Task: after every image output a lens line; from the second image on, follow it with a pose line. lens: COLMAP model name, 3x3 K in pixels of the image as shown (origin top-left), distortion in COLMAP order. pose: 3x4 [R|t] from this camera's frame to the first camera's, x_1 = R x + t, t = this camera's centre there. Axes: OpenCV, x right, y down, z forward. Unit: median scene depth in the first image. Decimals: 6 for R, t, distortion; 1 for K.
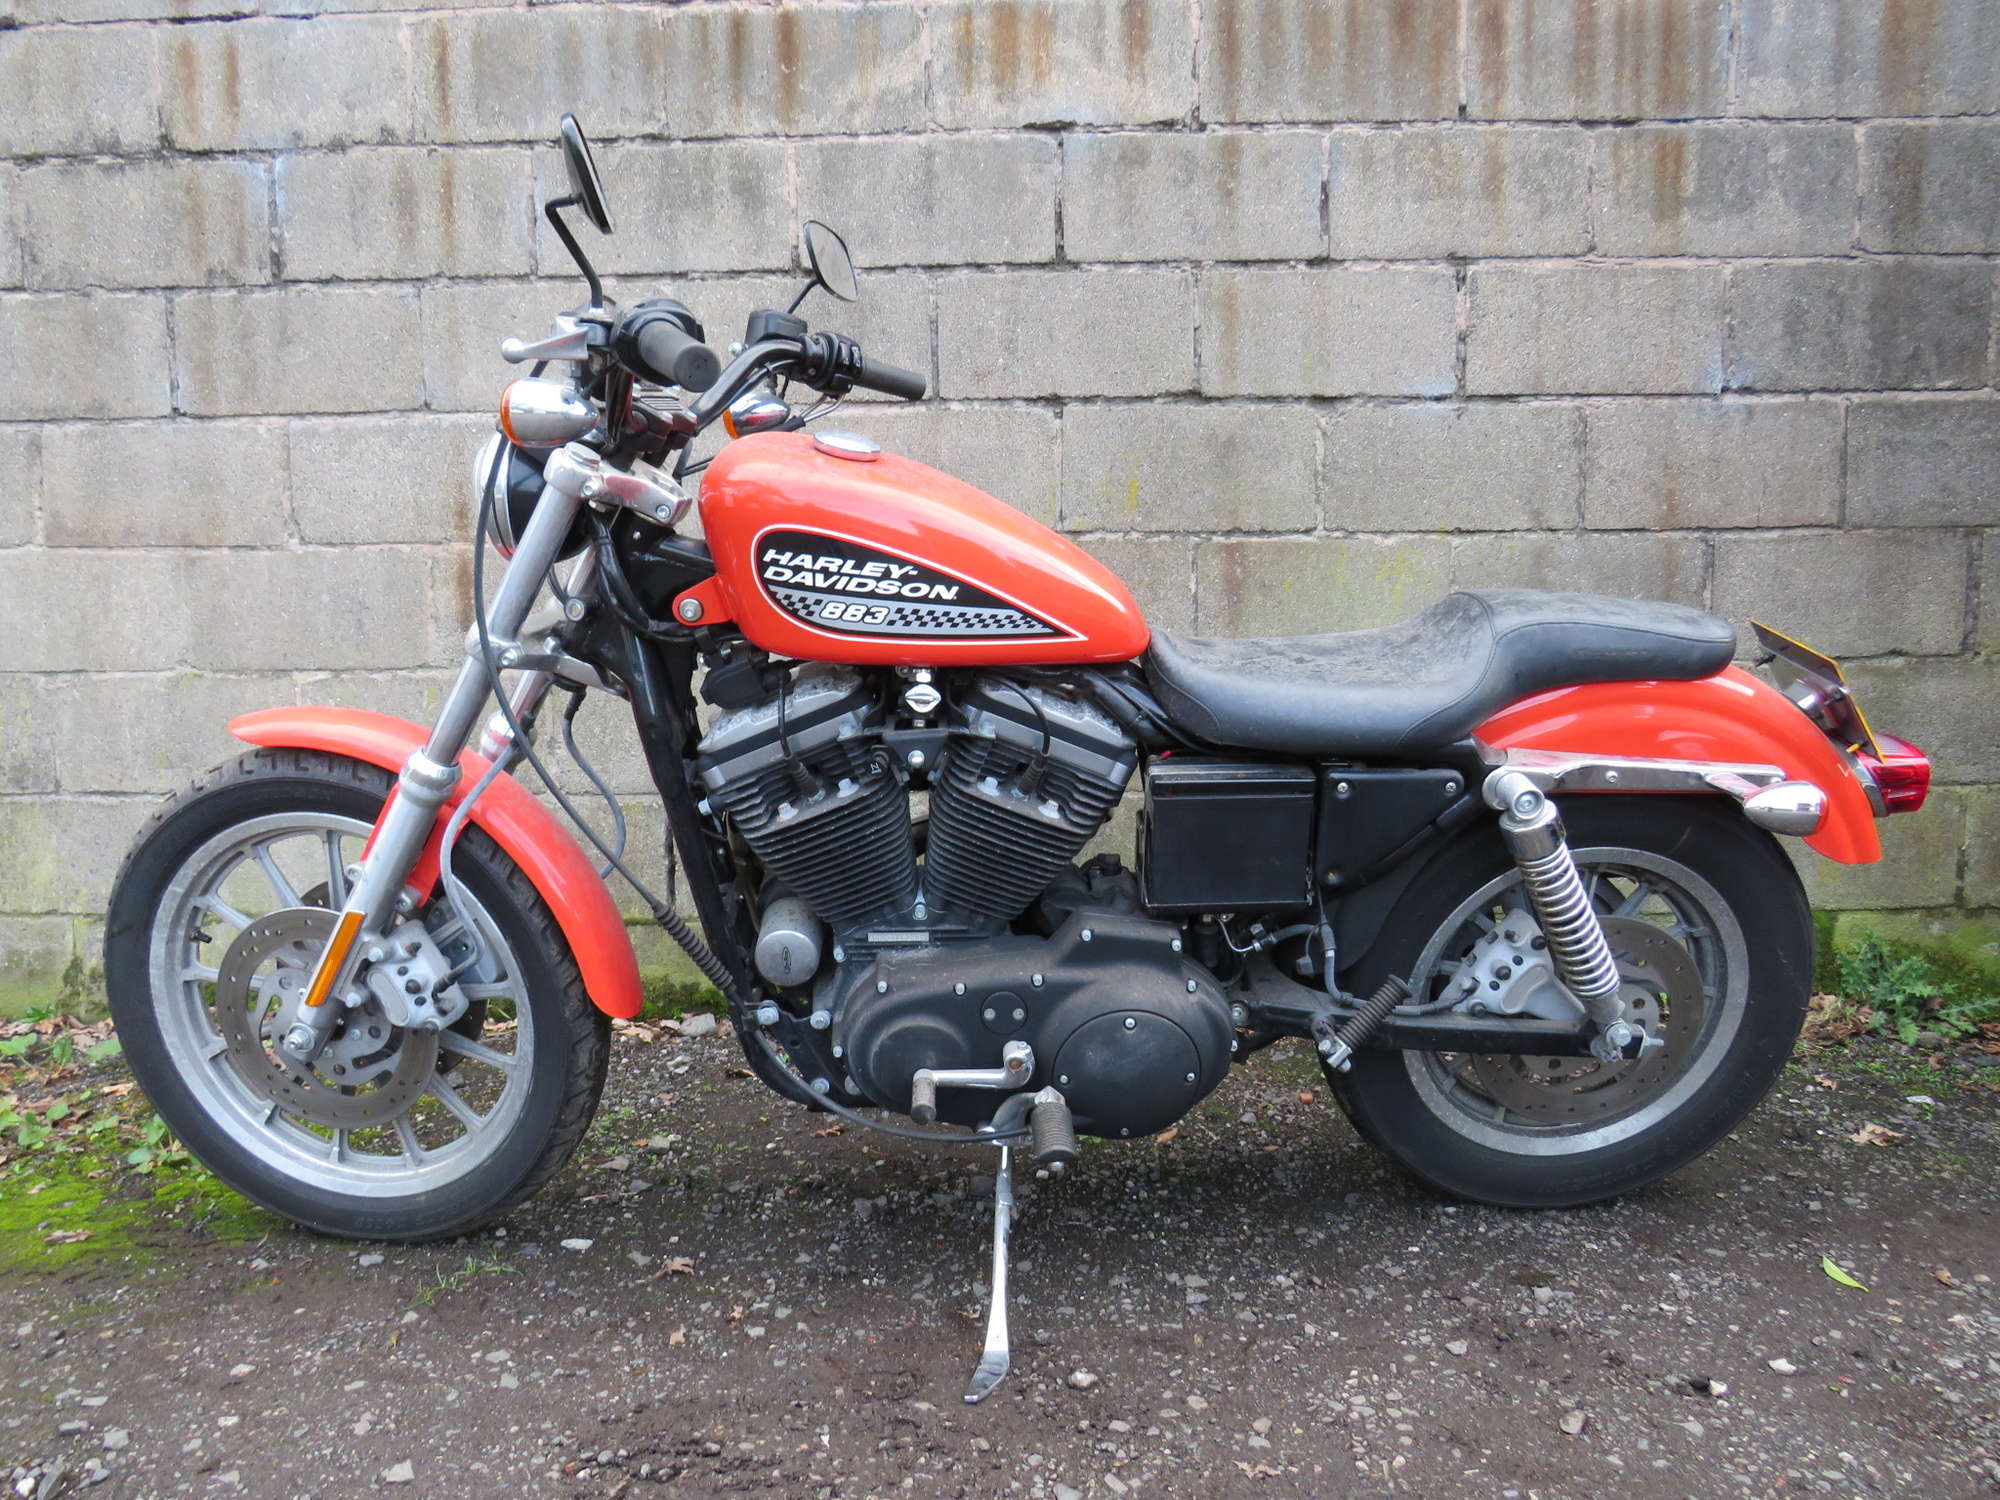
lens RADIAL K [[1410.0, 0, 996.1], [0, 1410.0, 744.3], [0, 0, 1]] dist [-0.024696, -0.003117]
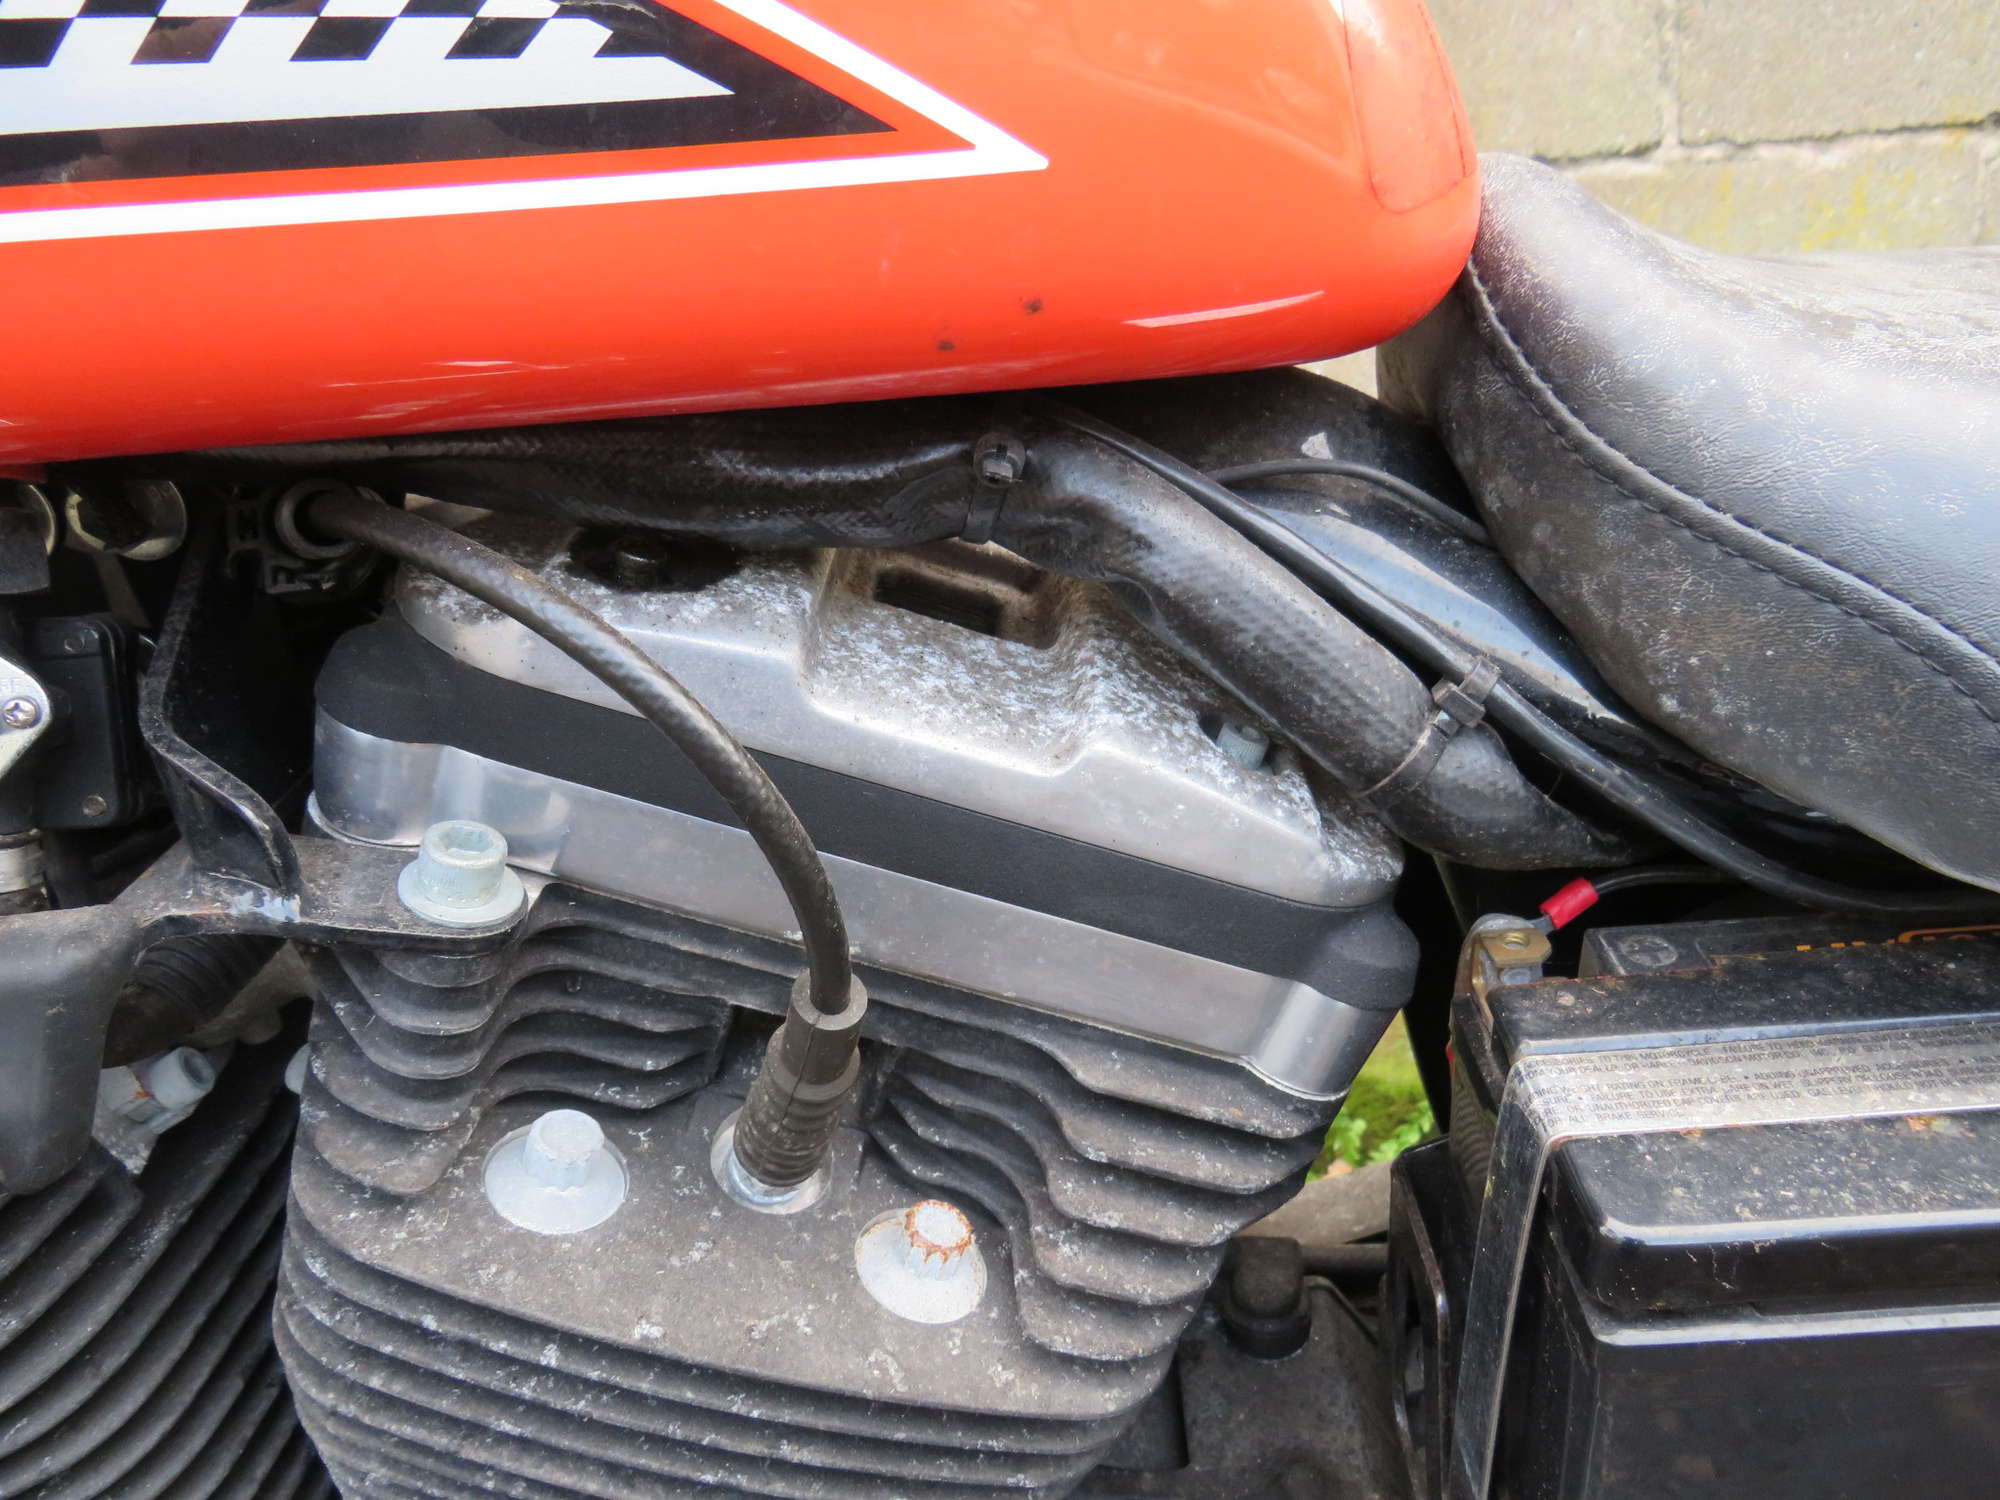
lens RADIAL K [[1410.0, 0, 996.1], [0, 1410.0, 744.3], [0, 0, 1]] dist [-0.024696, -0.003117]
pose [[0.995391, -0.056597, -0.077418, 0.065312], [0.064259, 0.992874, 0.100360, -0.035107], [0.071186, -0.104872, 0.991935, 0.836541]]
